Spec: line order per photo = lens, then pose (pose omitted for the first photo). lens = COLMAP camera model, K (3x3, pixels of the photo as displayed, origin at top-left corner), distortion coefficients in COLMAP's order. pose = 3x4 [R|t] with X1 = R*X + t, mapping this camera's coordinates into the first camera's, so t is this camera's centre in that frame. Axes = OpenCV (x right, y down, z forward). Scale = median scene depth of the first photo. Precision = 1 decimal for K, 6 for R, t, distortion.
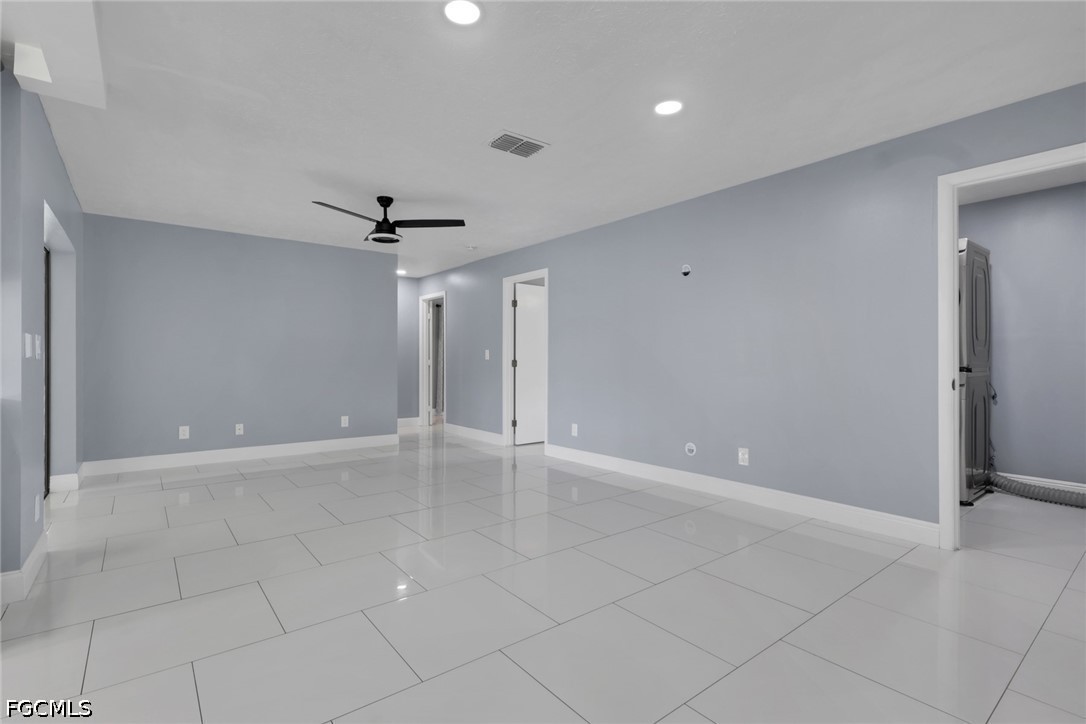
lens RADIAL K [[512.3, 0, 538.6], [0, 512.3, 360.4], [0, 0, 1]] dist [0.001541, 0.000088]
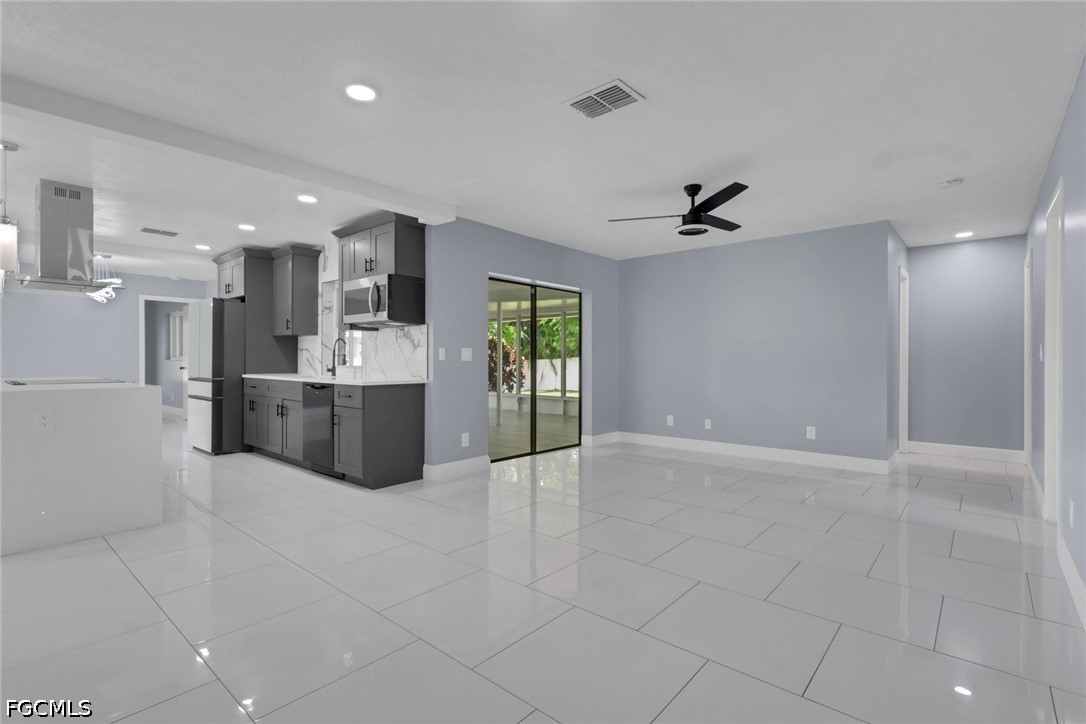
lens RADIAL K [[512.3, 0, 538.2], [0, 512.3, 361.6], [0, 0, 1]] dist [0.001541, 0.000088]
pose [[0.187233, -0.006448, -0.982294, 0.568620], [-0.006633, 0.999947, -0.007828, 0.012274], [0.982293, 0.007981, 0.187180, 0.553062]]
